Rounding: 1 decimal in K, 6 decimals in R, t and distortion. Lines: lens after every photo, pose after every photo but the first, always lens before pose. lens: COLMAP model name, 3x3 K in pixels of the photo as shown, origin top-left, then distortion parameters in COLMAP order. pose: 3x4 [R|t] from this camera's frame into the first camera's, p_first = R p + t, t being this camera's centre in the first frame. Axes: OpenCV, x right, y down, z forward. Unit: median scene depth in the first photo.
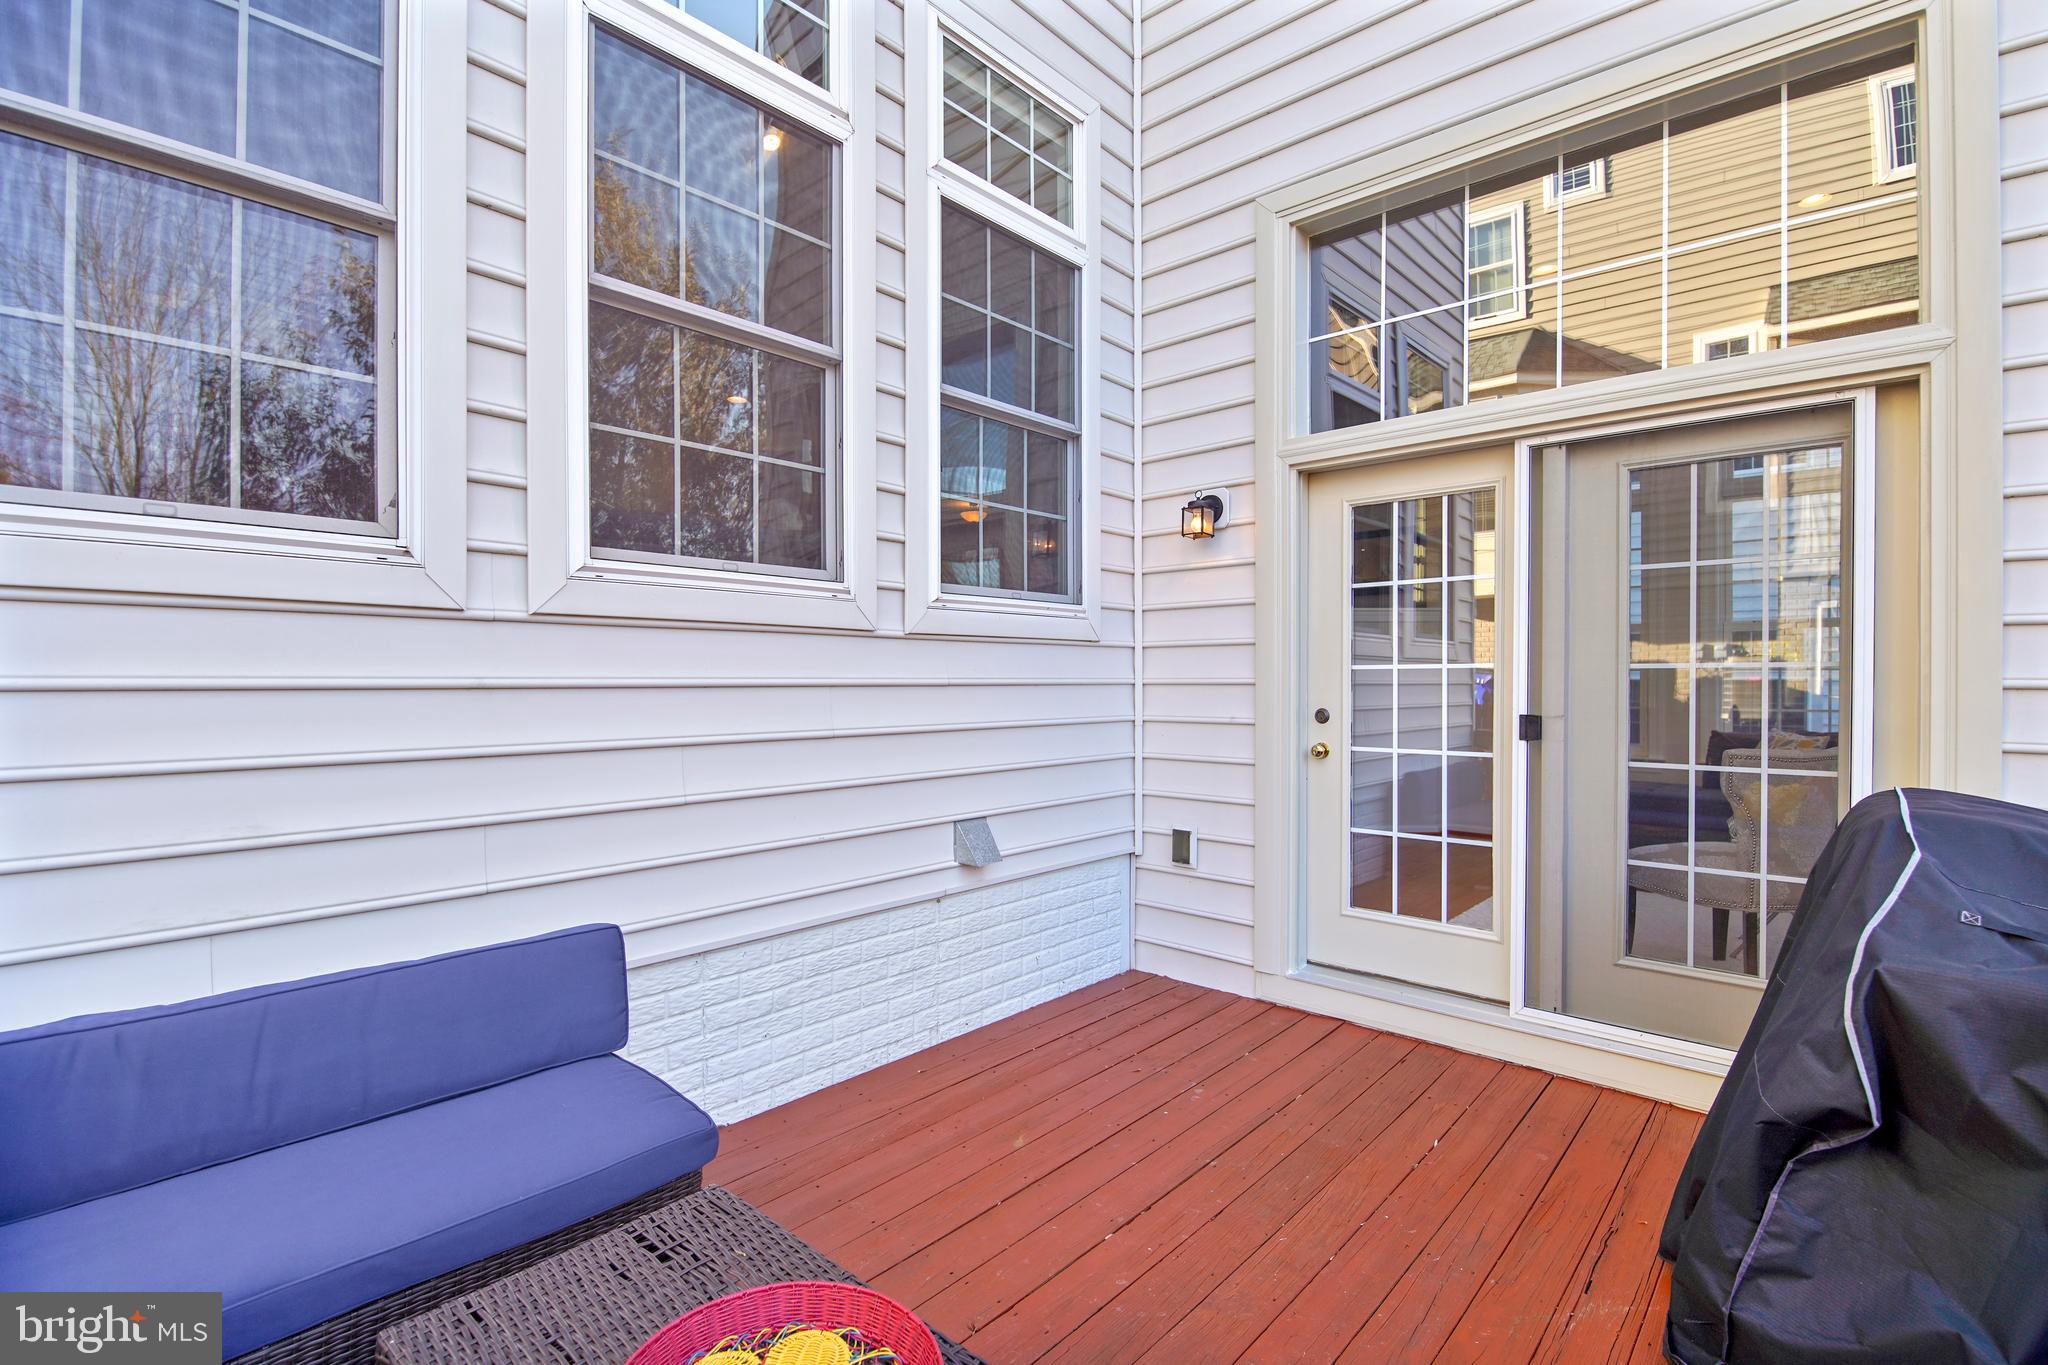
lens RADIAL K [[939.7, 0, 1024.0], [0, 939.7, 682.5], [0, 0, 1]] dist [-0.000721, -0.000201]
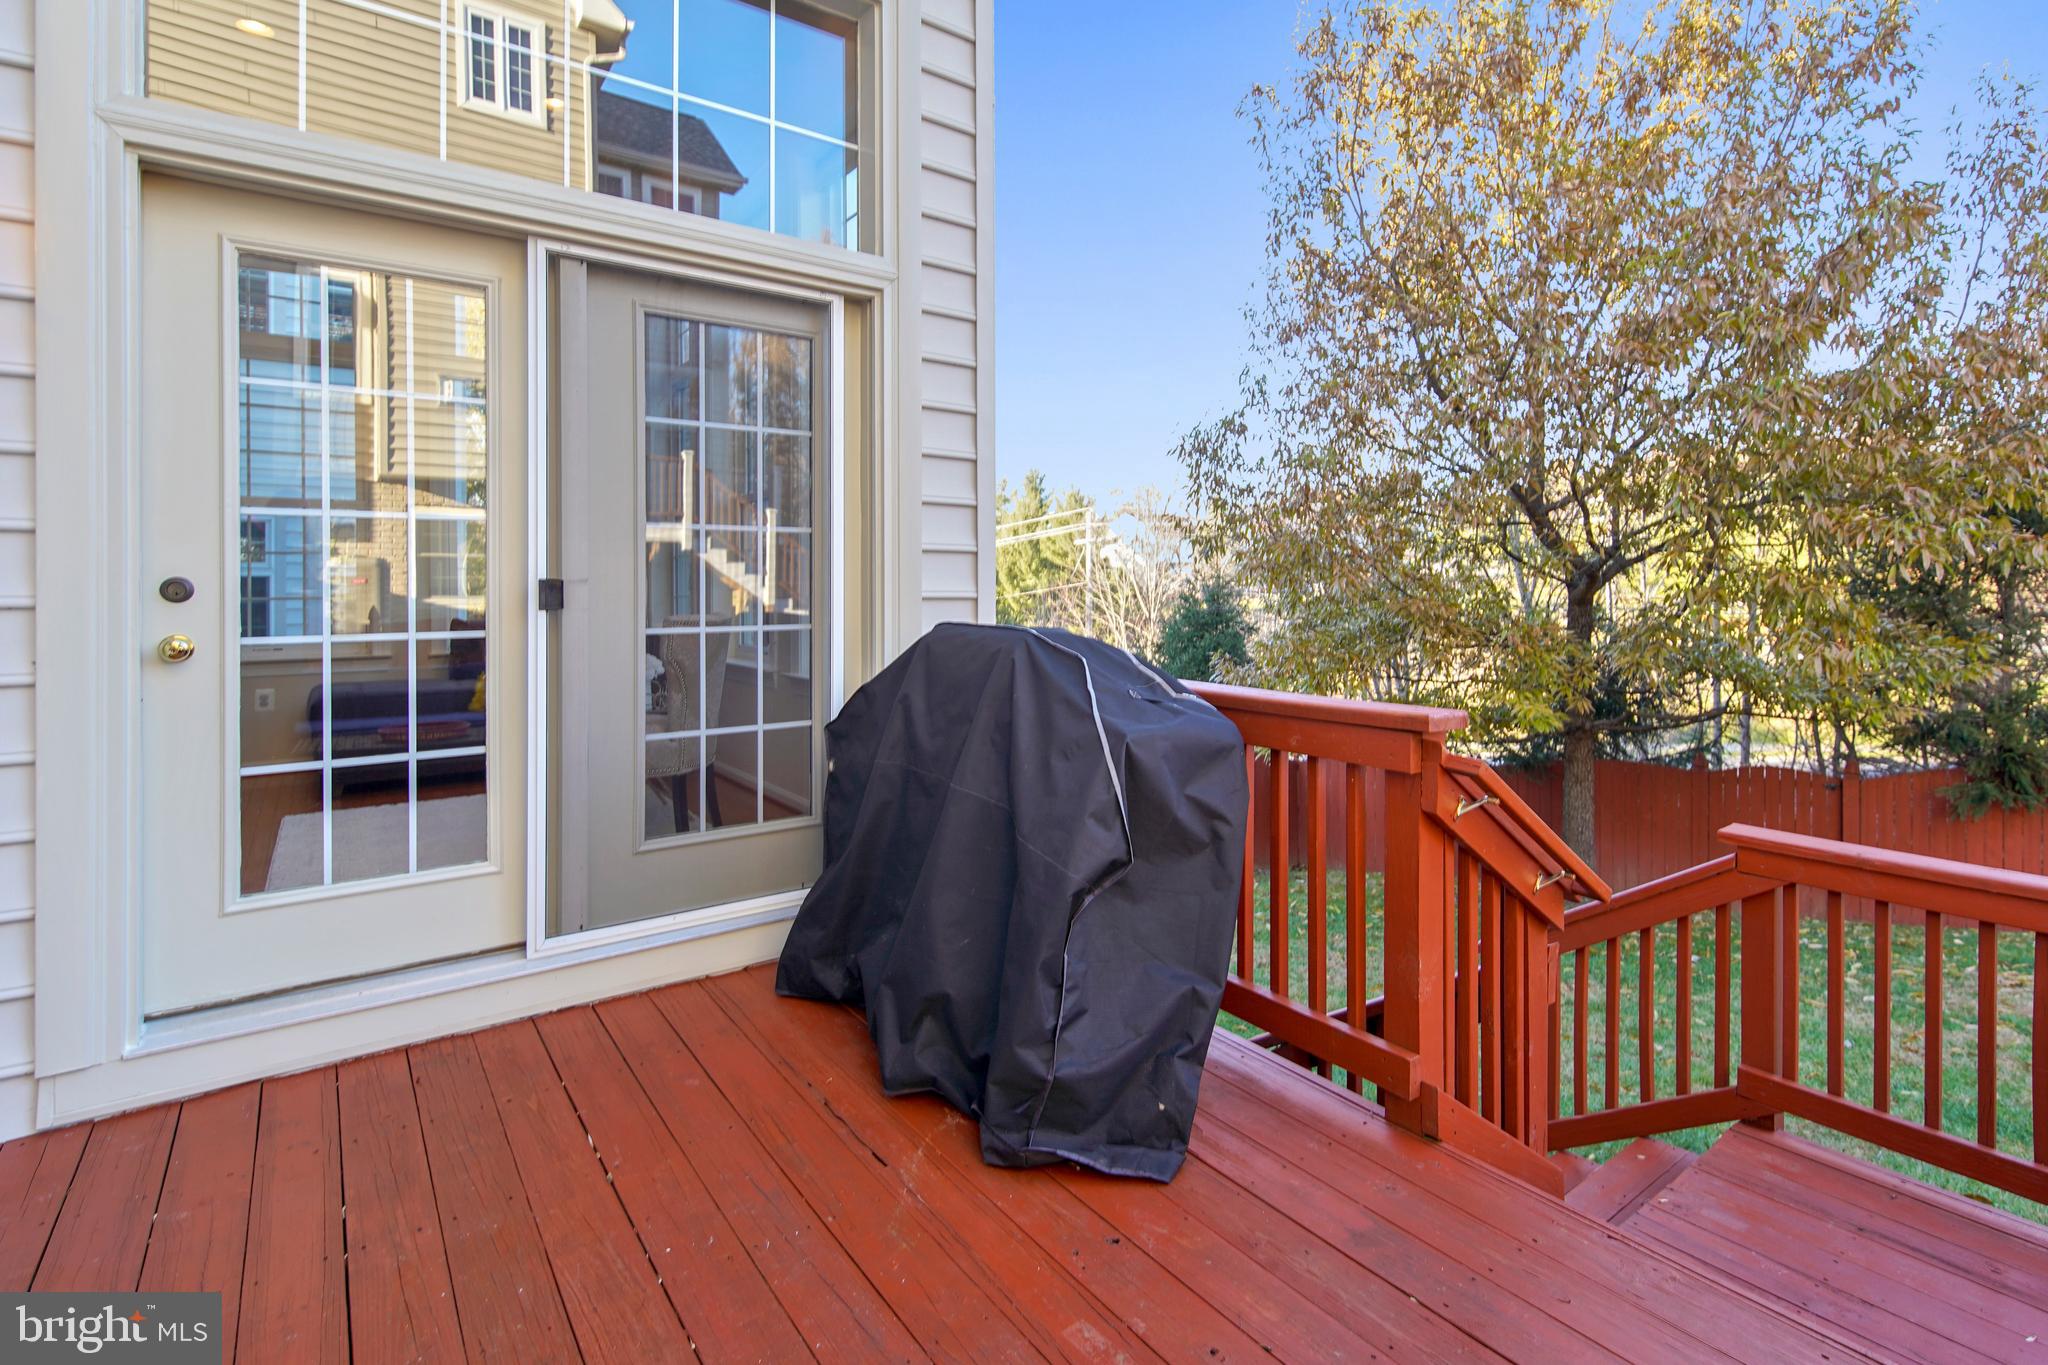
lens RADIAL K [[990.4, 0, 1019.6], [0, 990.4, 594.9], [0, 0, 1]] dist [0.026301, -0.000282]
pose [[0.221214, -0.002281, 0.975223, -0.218076], [0.007410, 0.999972, 0.000658, 0.050360], [-0.975197, 0.007081, 0.221225, 0.409324]]
